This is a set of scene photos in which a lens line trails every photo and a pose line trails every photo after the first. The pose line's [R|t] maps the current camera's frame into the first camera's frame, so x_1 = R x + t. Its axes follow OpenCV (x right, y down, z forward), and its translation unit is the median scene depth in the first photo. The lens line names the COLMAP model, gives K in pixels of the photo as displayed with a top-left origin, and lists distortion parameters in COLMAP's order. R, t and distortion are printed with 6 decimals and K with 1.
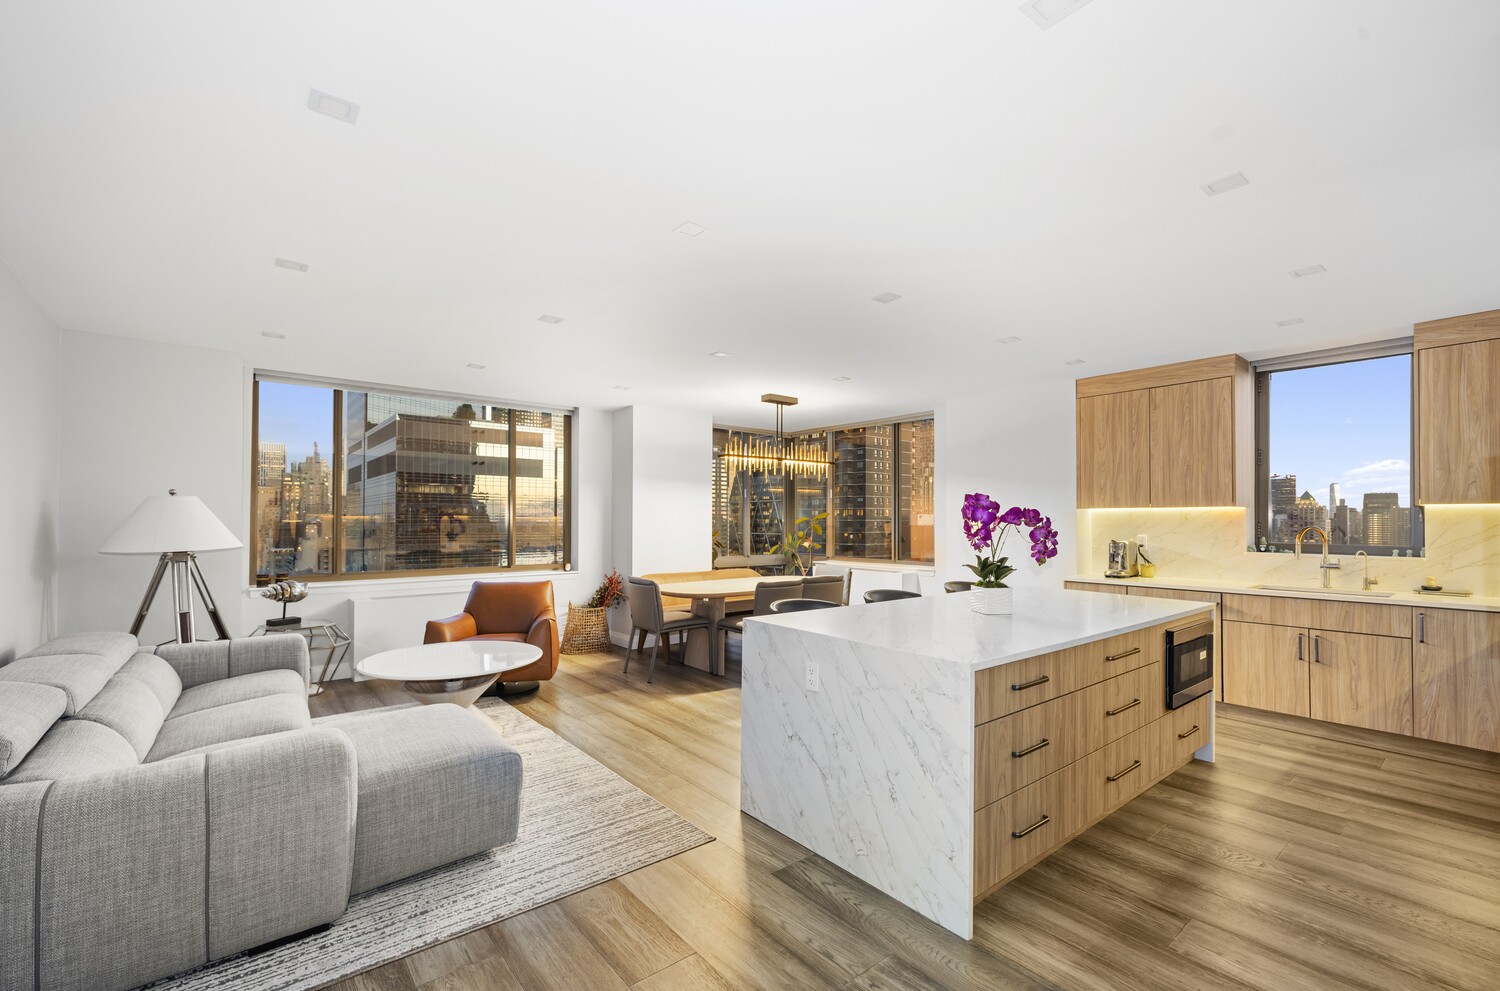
lens RADIAL K [[661.1, 0, 752.6], [0, 661.1, 506.7], [0, 0, 1]] dist [-0.005676, -0.001024]
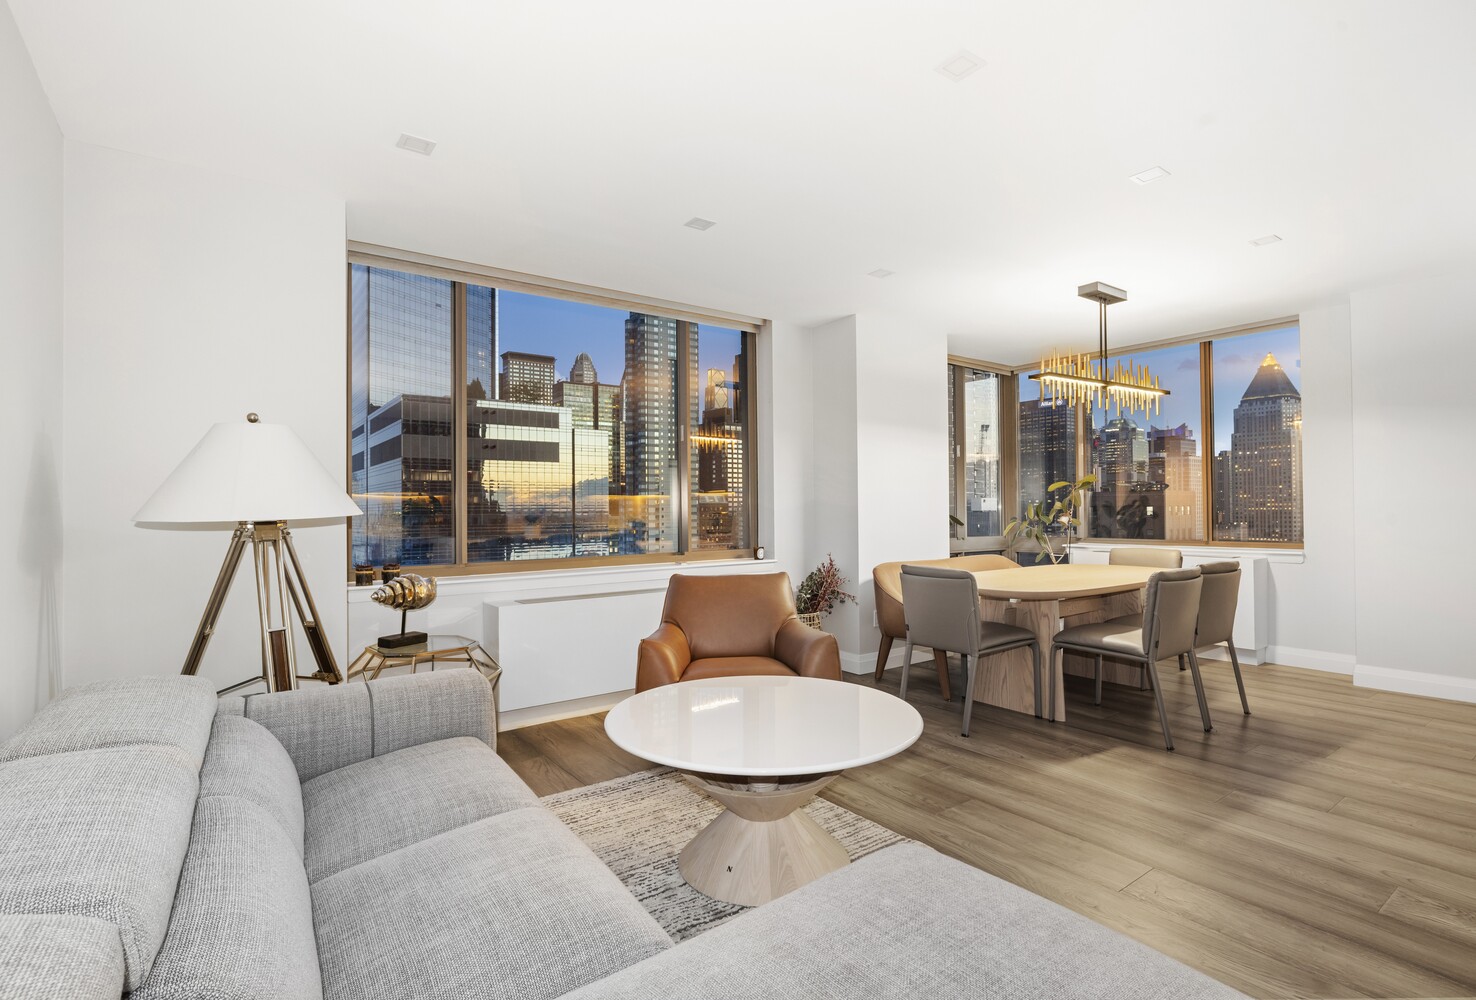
lens RADIAL K [[738.0, 0, 736.2], [0, 738.0, 497.1], [0, 0, 1]] dist [-0.011178, 0.001053]
pose [[0.997928, -0.012324, -0.063145, -0.310478], [0.012674, 0.999906, 0.005143, 0.034889], [0.063076, -0.005933, 0.997991, 0.287213]]
